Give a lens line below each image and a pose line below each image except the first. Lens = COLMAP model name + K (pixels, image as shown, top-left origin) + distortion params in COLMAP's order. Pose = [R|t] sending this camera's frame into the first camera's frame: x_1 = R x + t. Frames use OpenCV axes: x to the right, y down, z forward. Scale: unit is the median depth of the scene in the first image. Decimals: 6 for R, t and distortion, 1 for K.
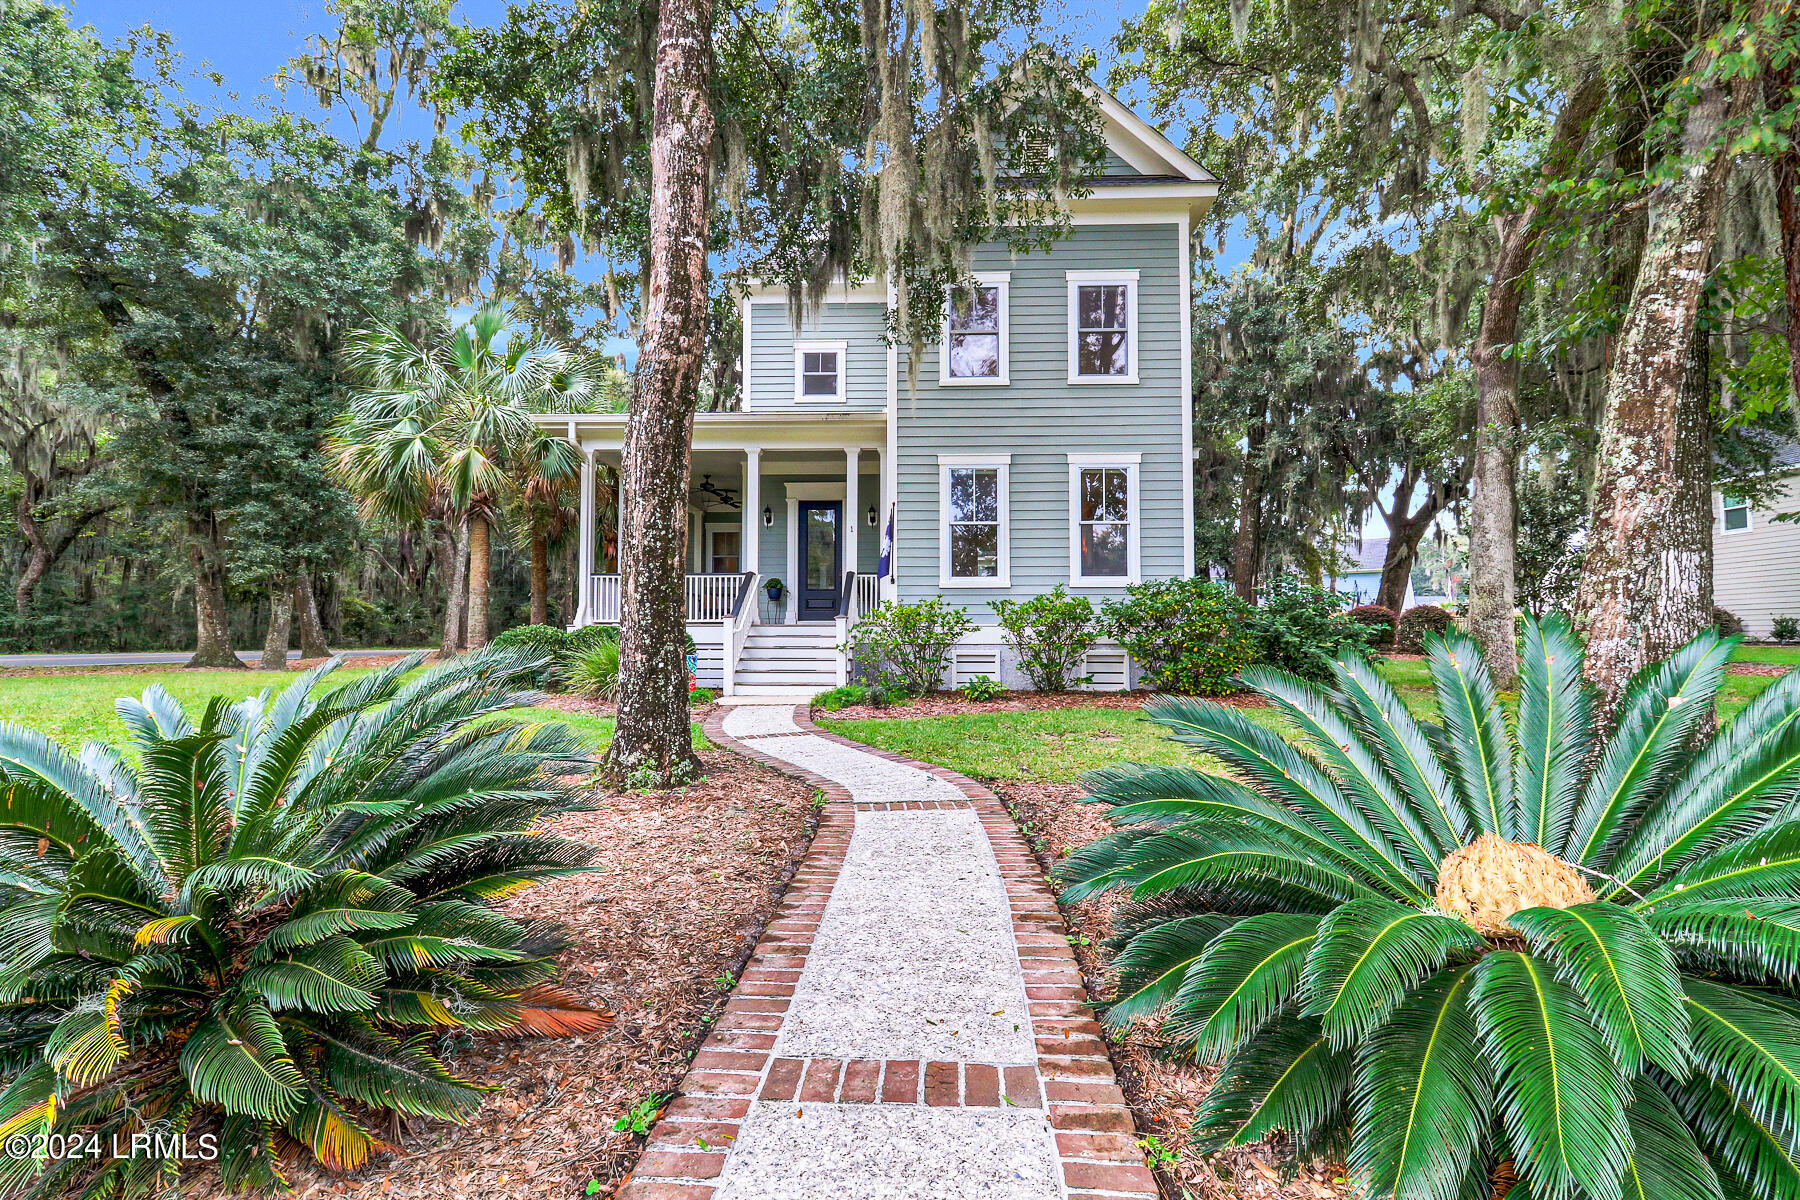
lens RADIAL K [[815.4, 0, 900.0], [0, 815.4, 600.0], [0, 0, 1]] dist [0.001281, 0.000119]
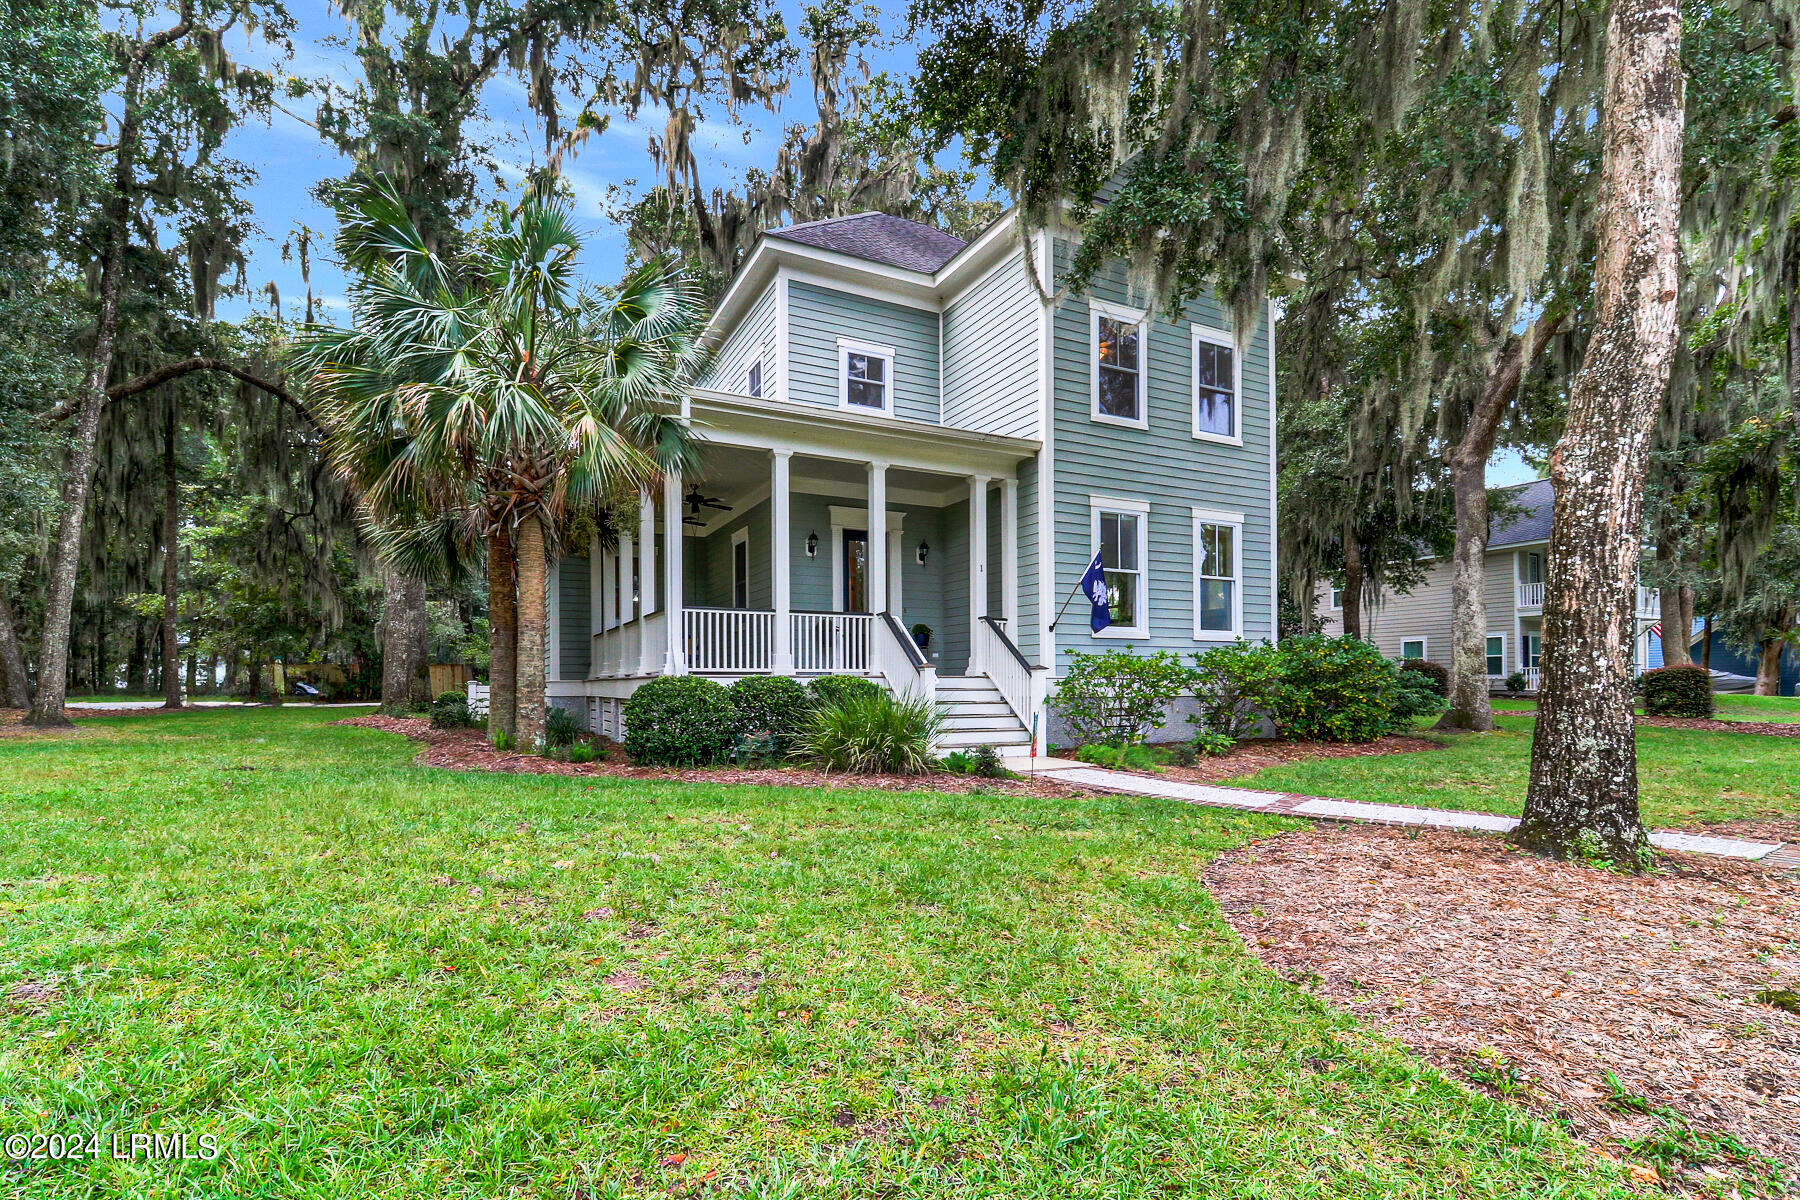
lens RADIAL K [[861.3, 0, 898.5], [0, 861.3, 659.8], [0, 0, 1]] dist [-0.001087, -0.000159]
pose [[0.881913, 0.015467, 0.471158, -0.598306], [-0.020874, 0.999763, 0.006252, 0.007222], [-0.470950, -0.015348, 0.882027, 0.236228]]
